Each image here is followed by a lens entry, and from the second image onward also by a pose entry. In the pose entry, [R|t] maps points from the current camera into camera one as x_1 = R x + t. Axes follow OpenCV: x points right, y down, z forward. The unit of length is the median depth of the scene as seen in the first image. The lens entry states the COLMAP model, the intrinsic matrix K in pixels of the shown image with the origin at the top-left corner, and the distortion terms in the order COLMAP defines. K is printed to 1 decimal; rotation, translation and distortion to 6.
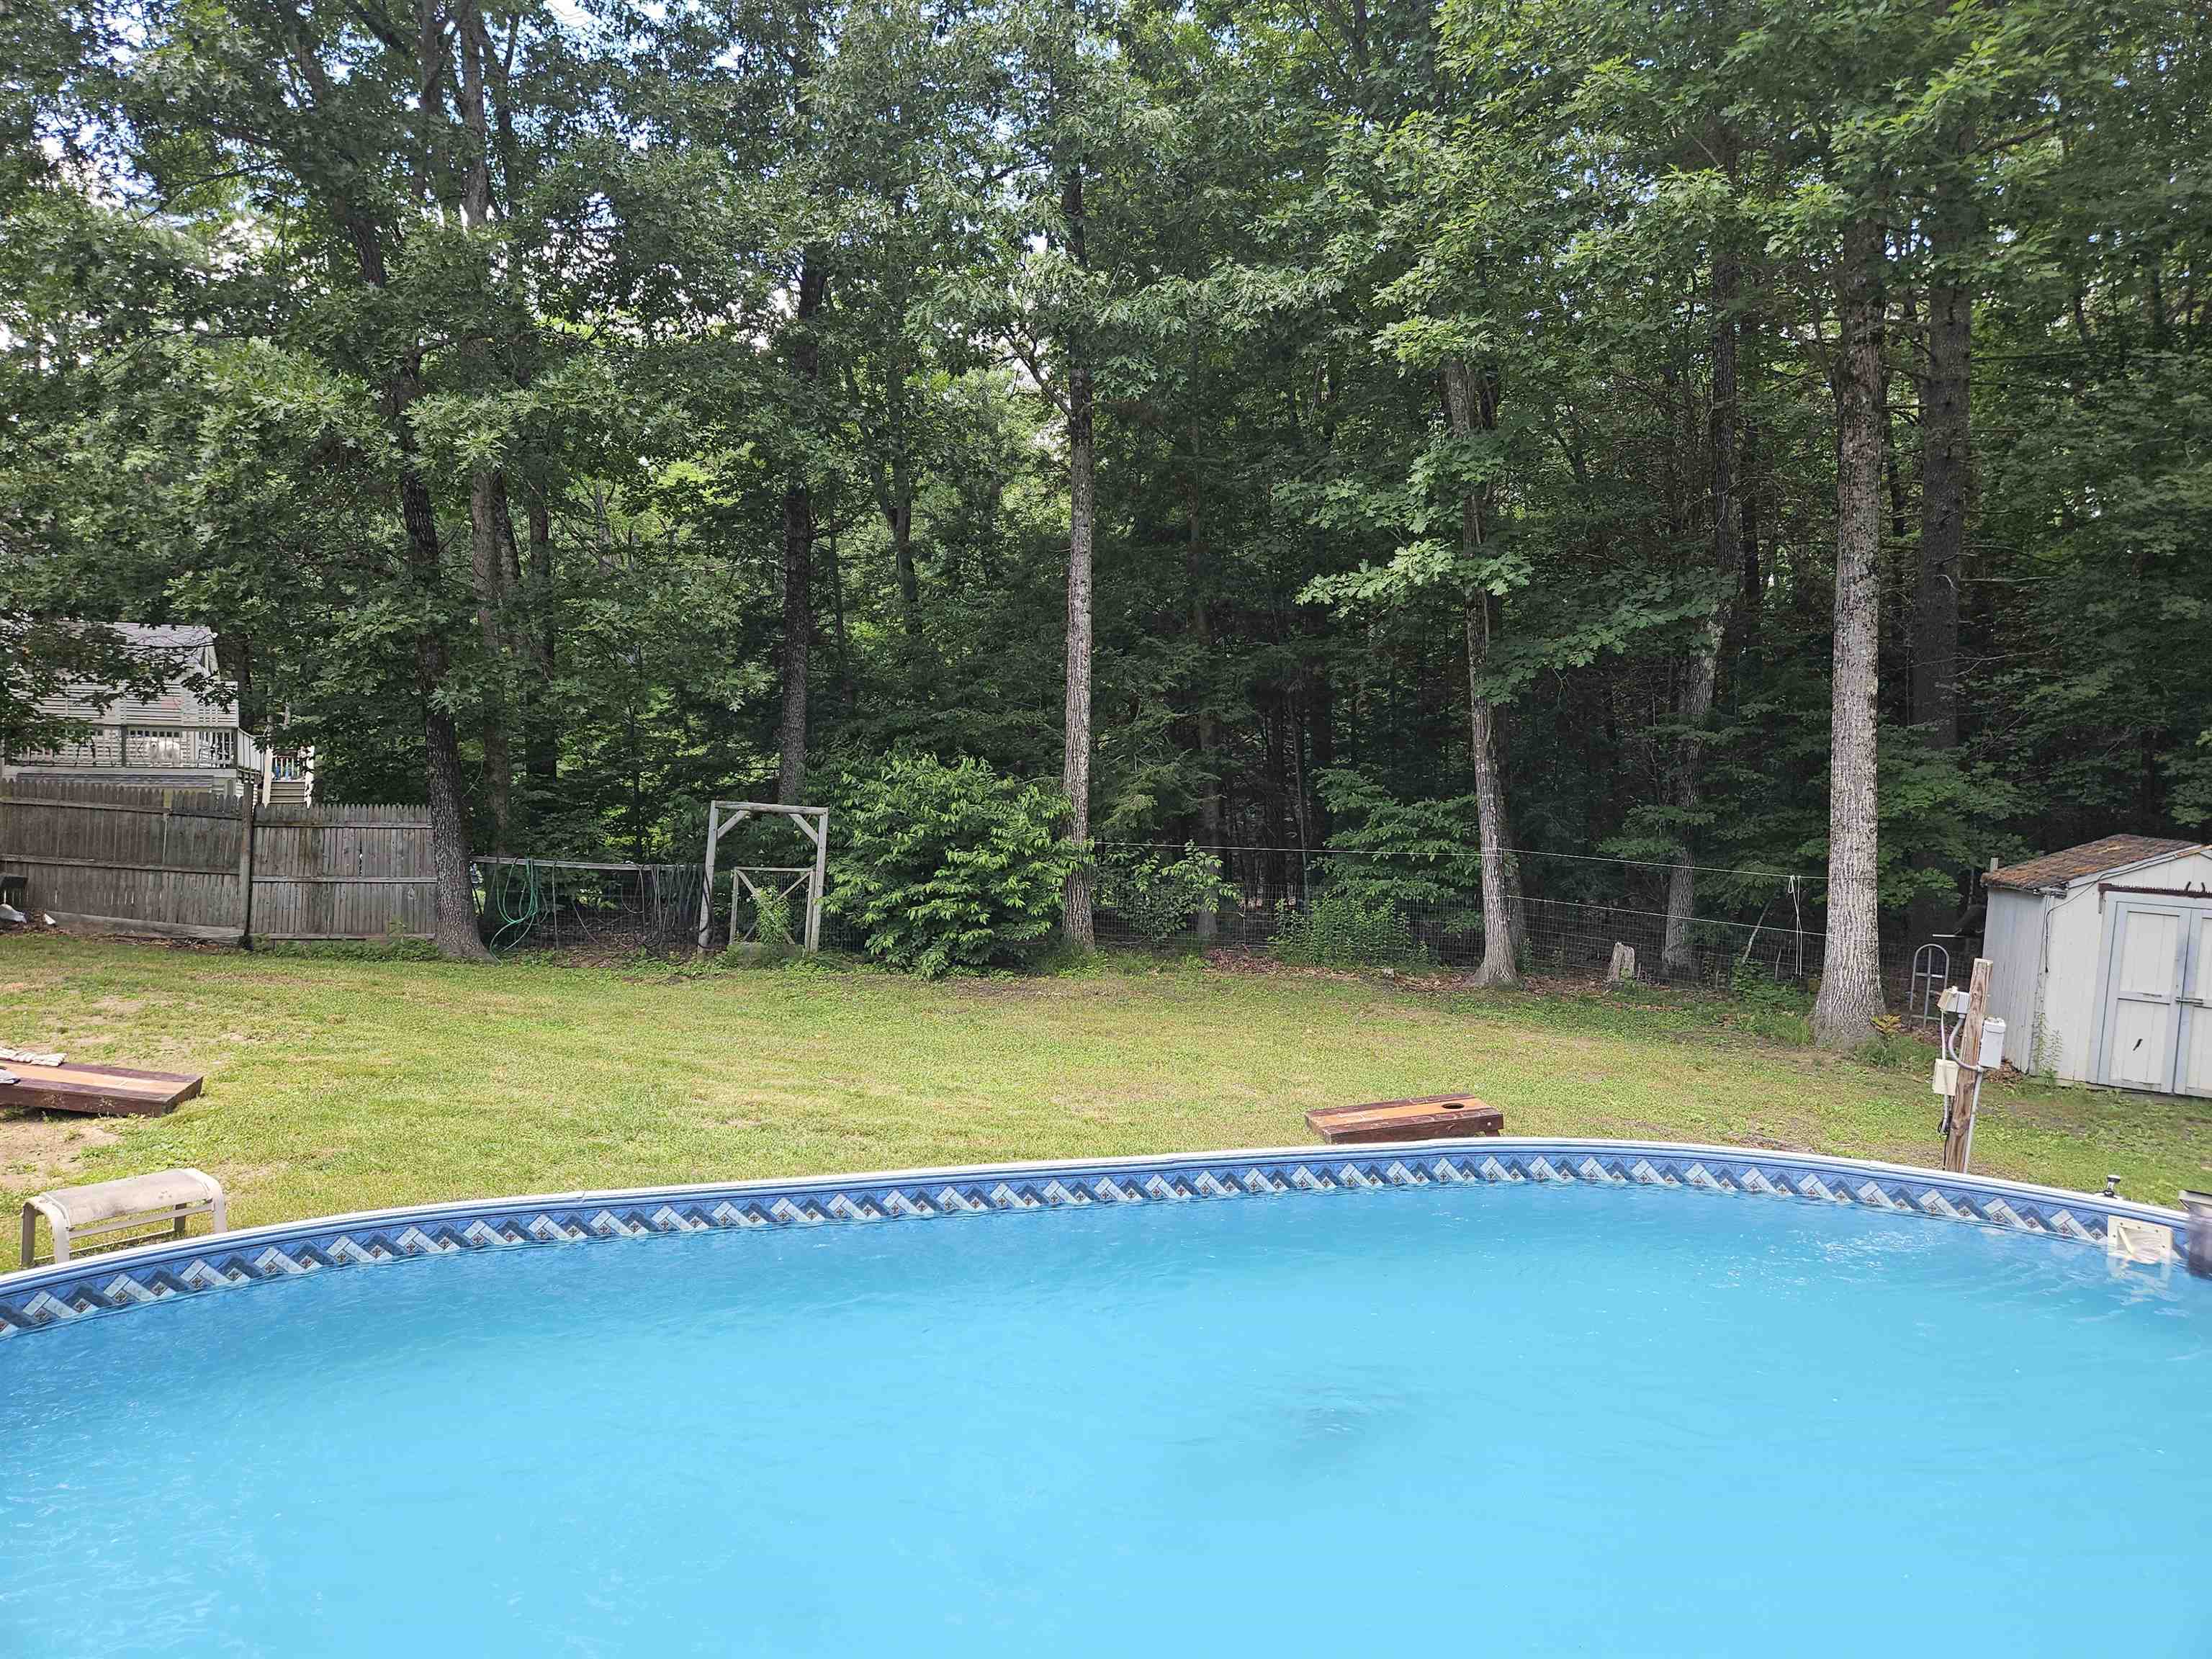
lens RADIAL K [[1474.7, 0, 1117.0], [0, 1474.7, 839.6], [0, 0, 1]] dist [0.078627, -0.064191]
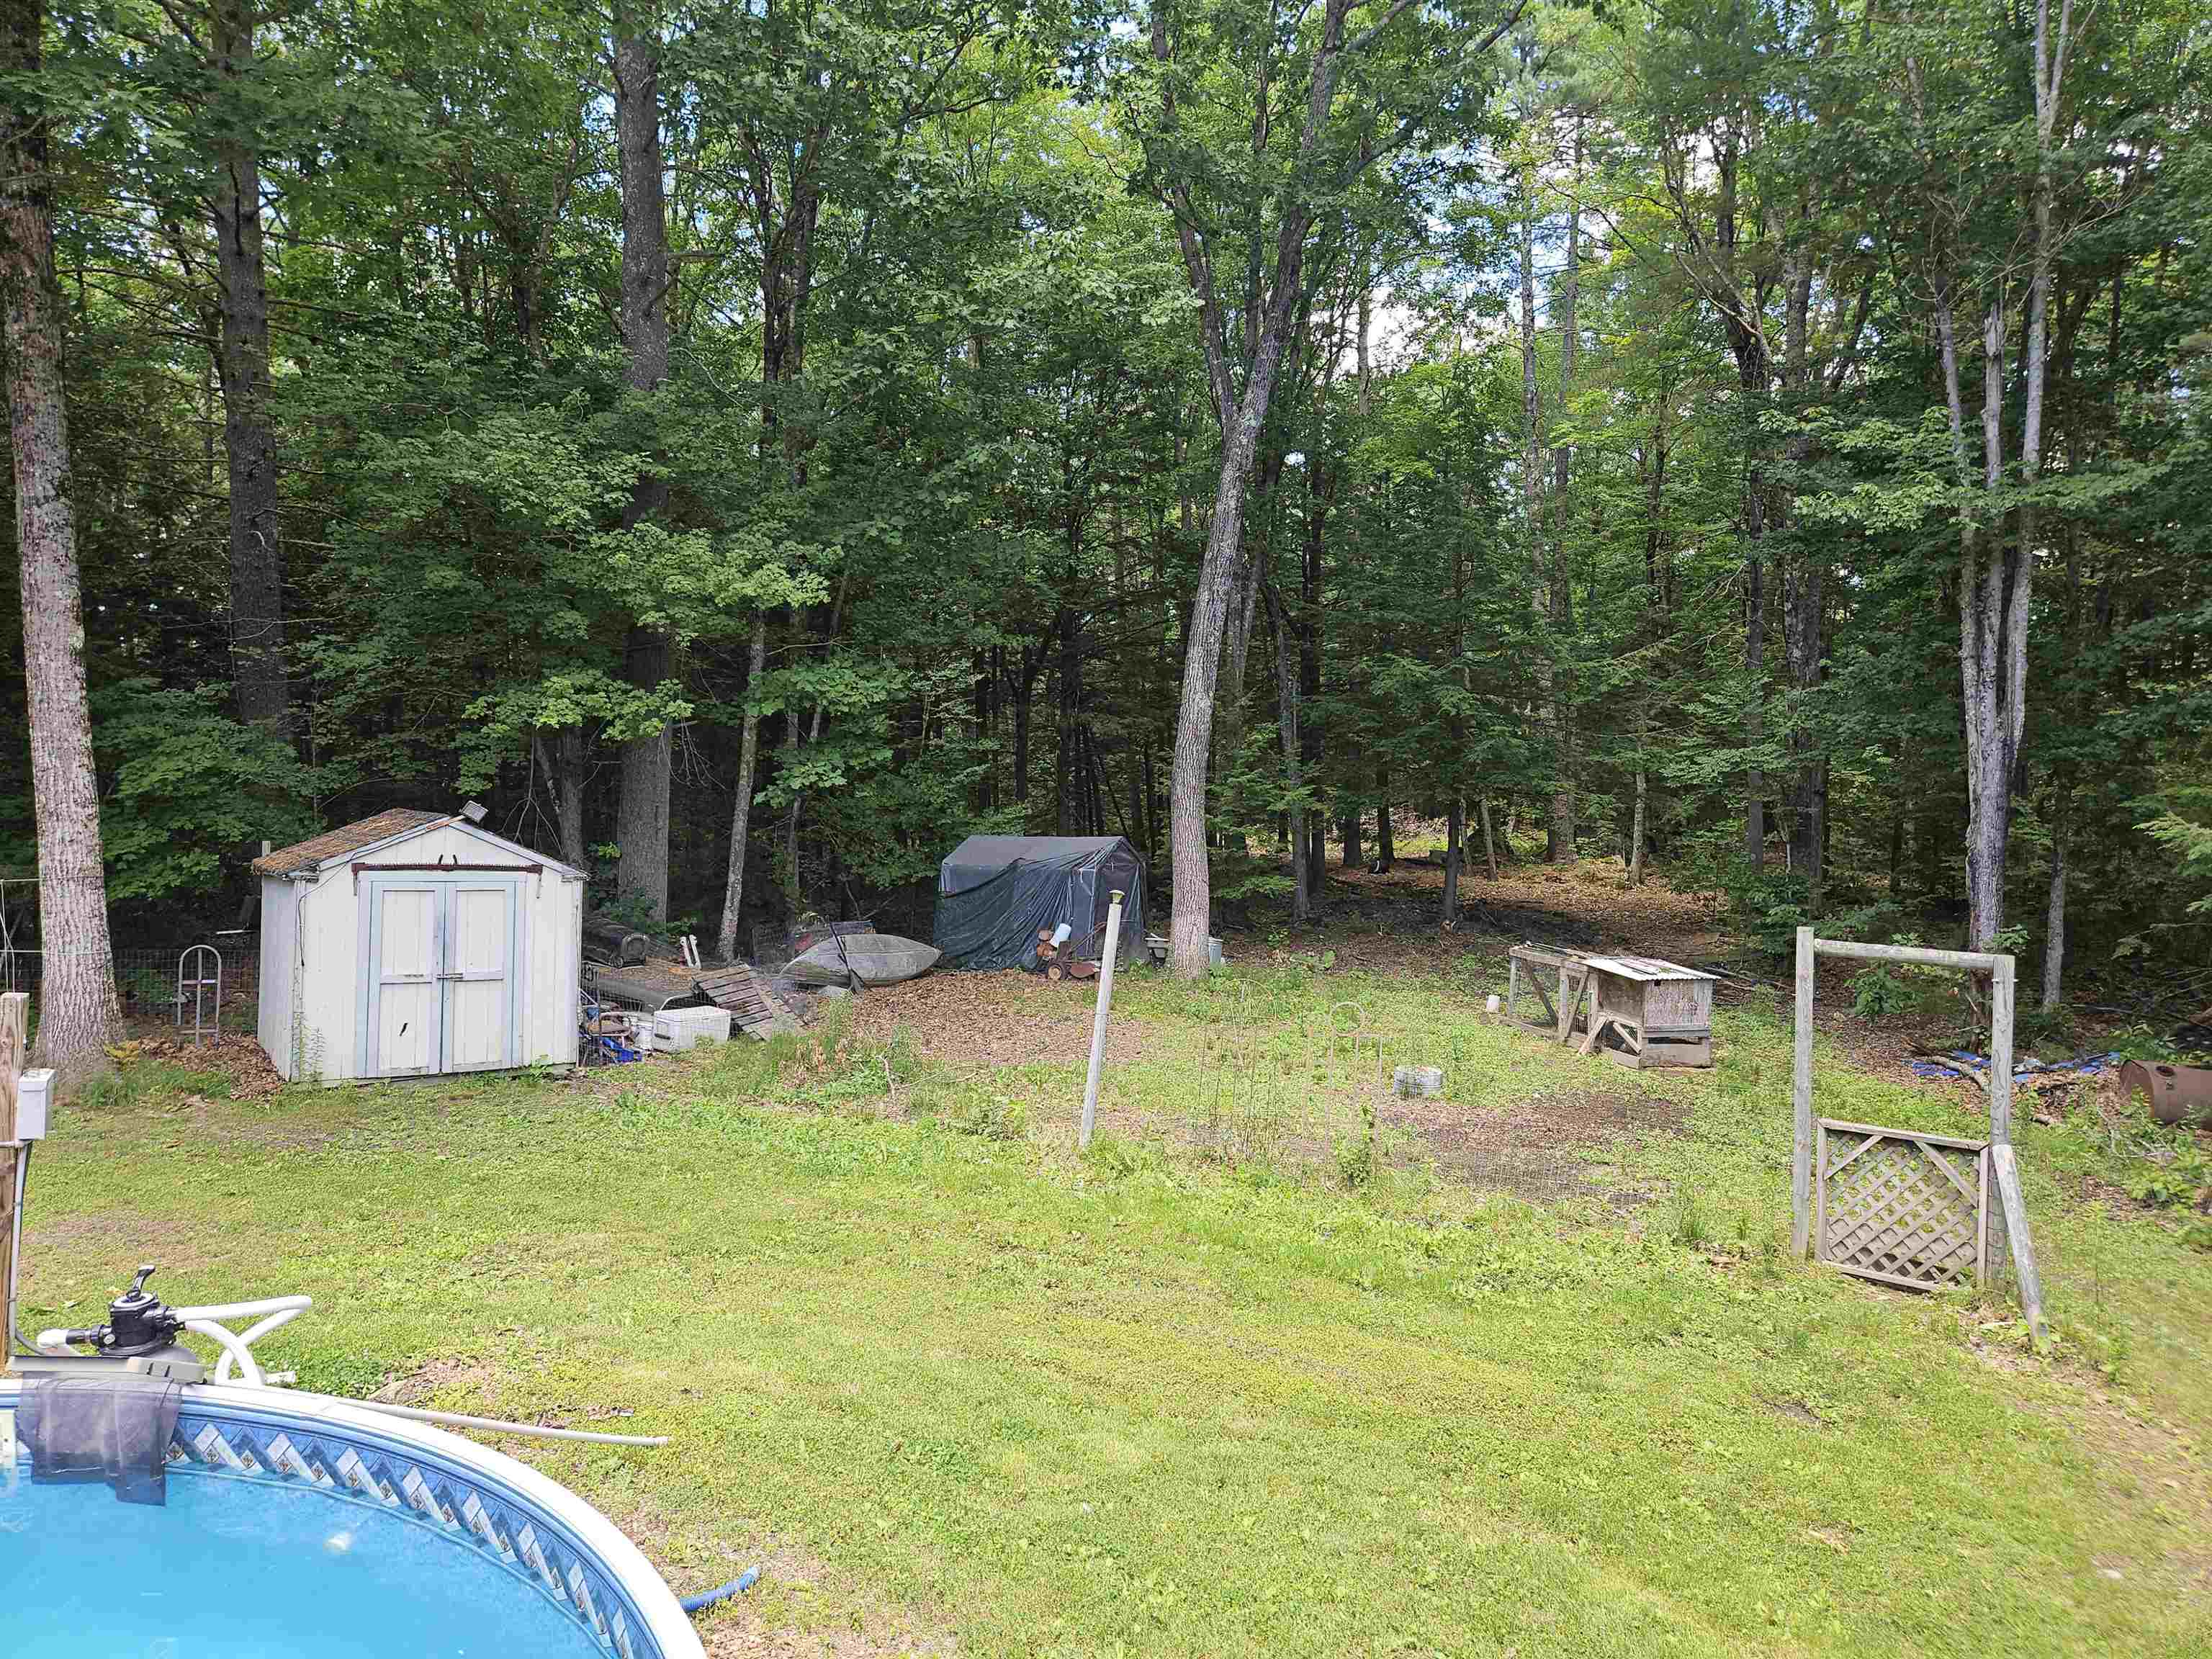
lens RADIAL K [[1474.7, 0, 1121.7], [0, 1474.7, 849.0], [0, 0, 1]] dist [0.078627, -0.064191]
pose [[0.576799, -0.065472, 0.814258, 0.173140], [0.049257, 0.997757, 0.045334, 0.001913], [-0.815399, 0.013959, 0.578730, 0.081476]]
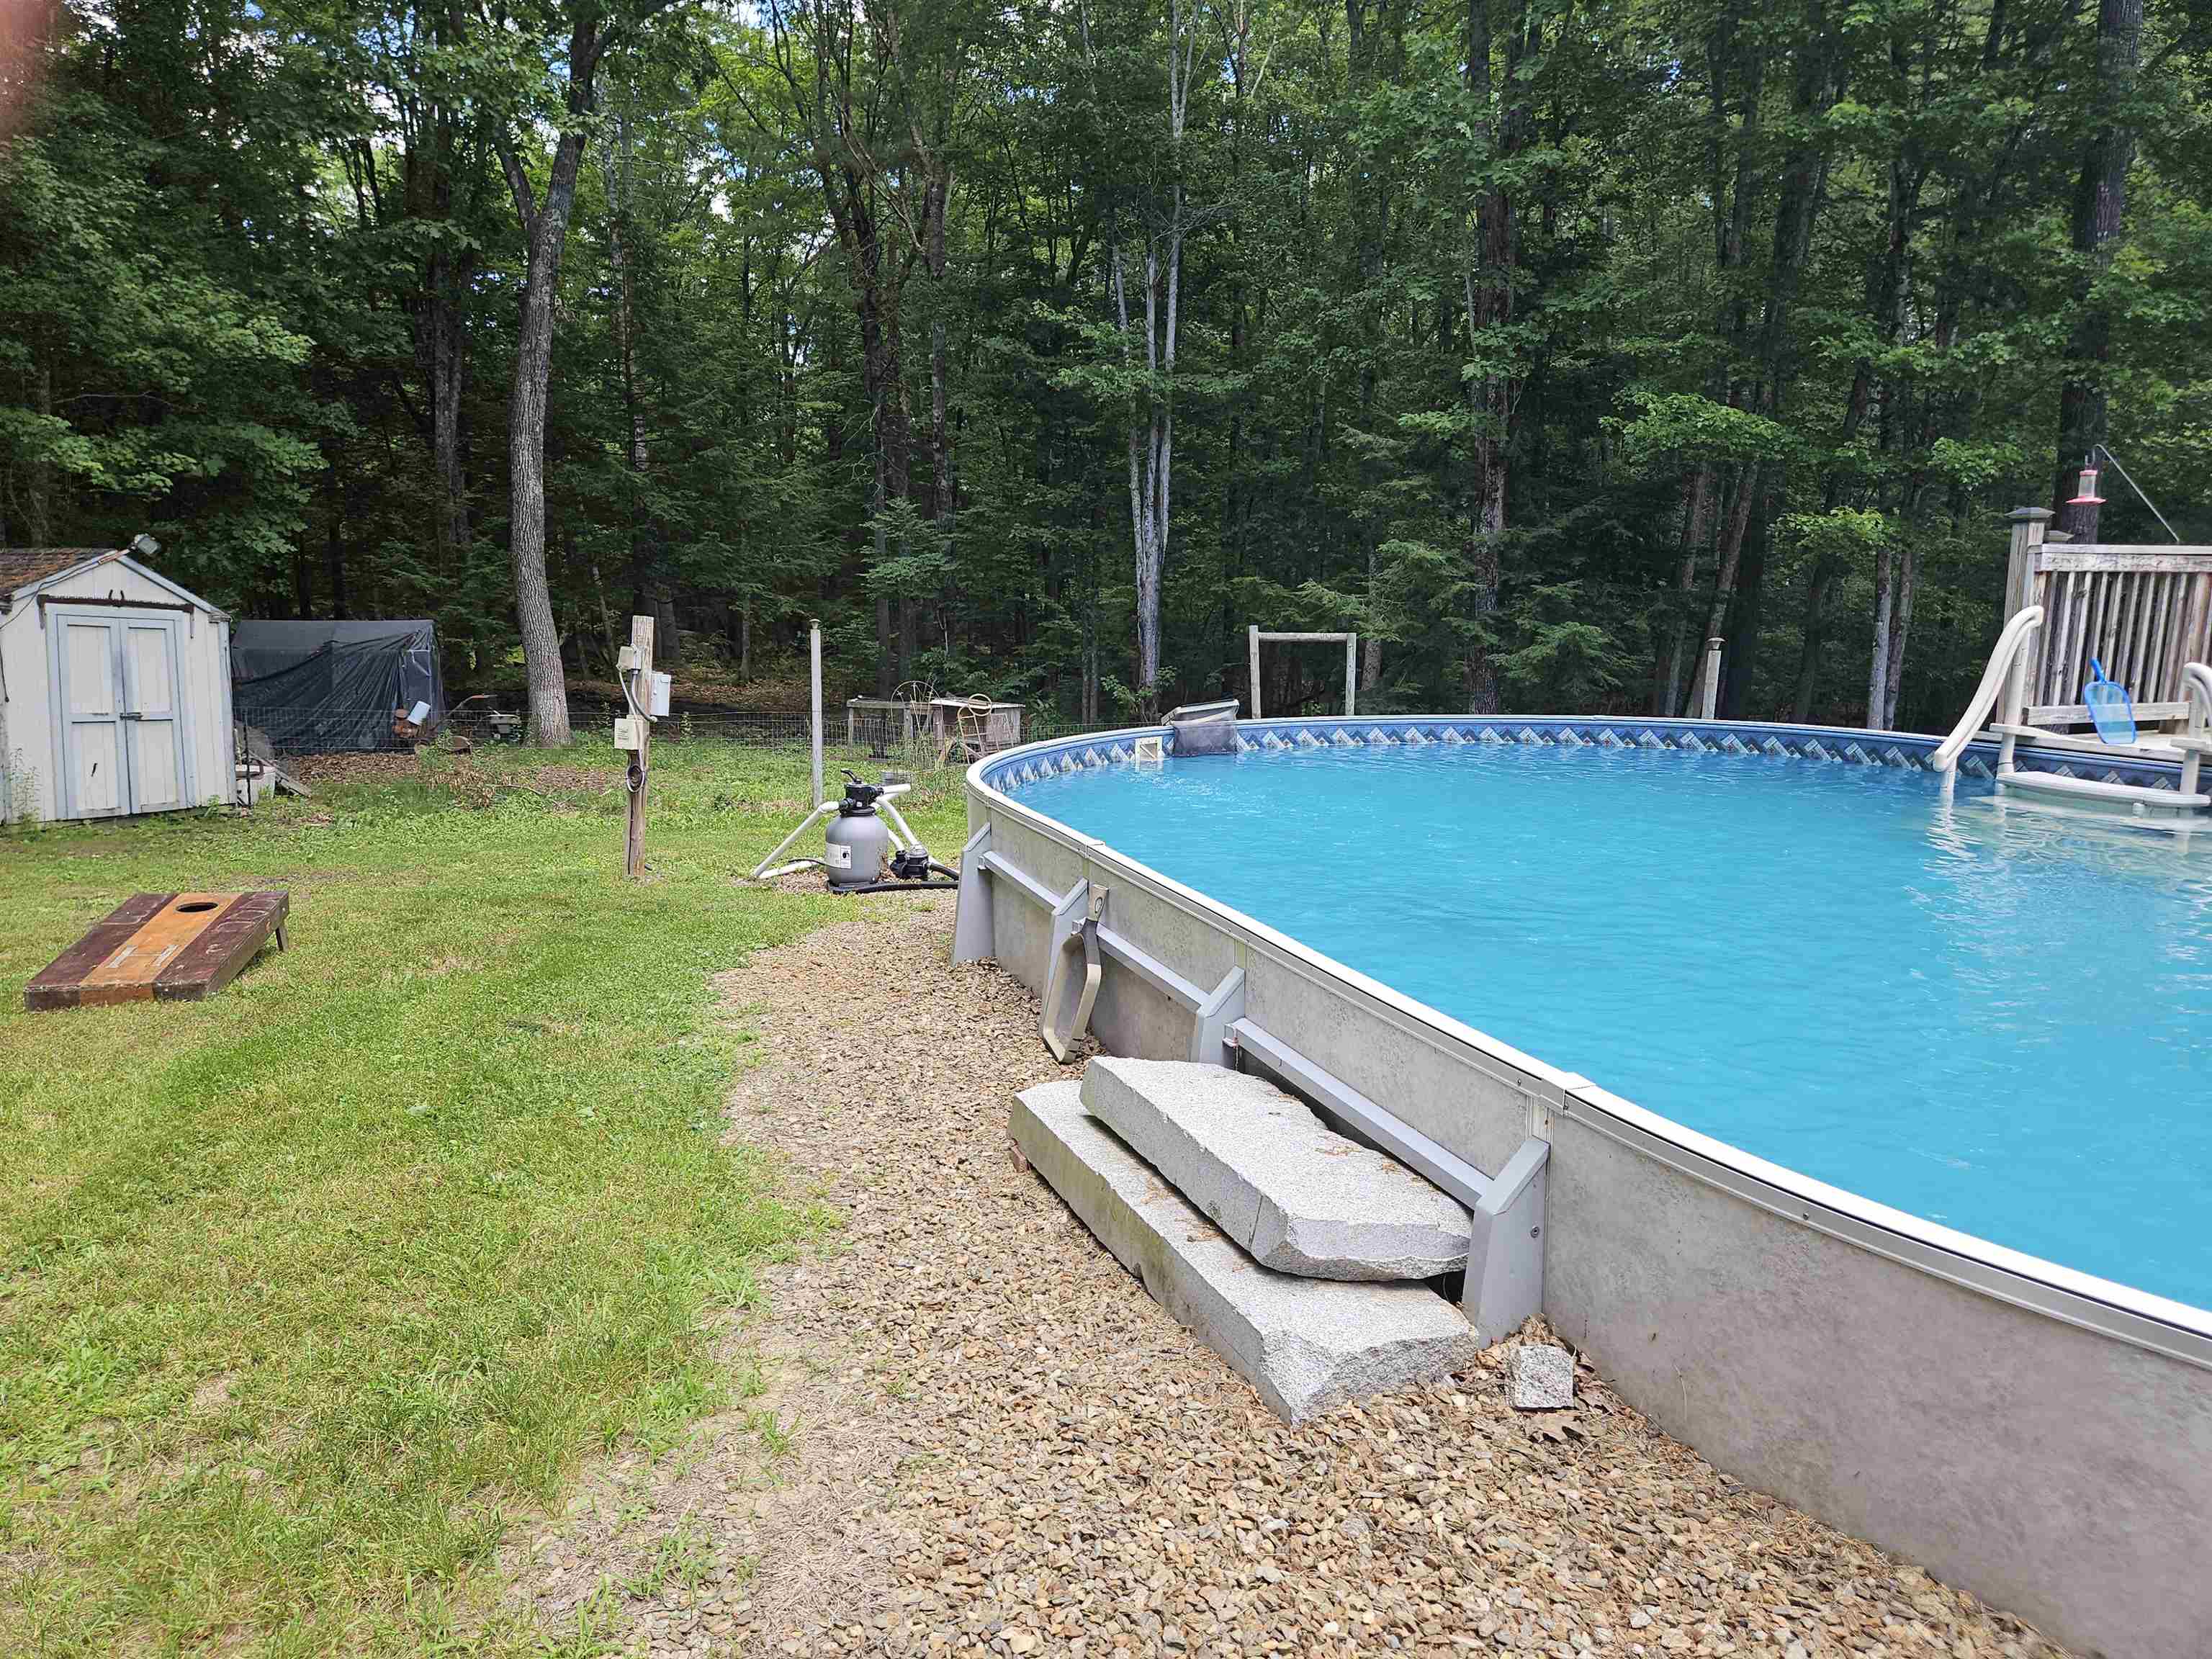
lens RADIAL K [[1474.7, 0, 1109.4], [0, 1474.7, 843.5], [0, 0, 1]] dist [0.078627, -0.064191]
pose [[-0.102108, -0.175430, 0.979182, -0.296083], [0.037065, 0.982973, 0.179974, 0.036117], [-0.994083, 0.054671, -0.093867, 0.460549]]
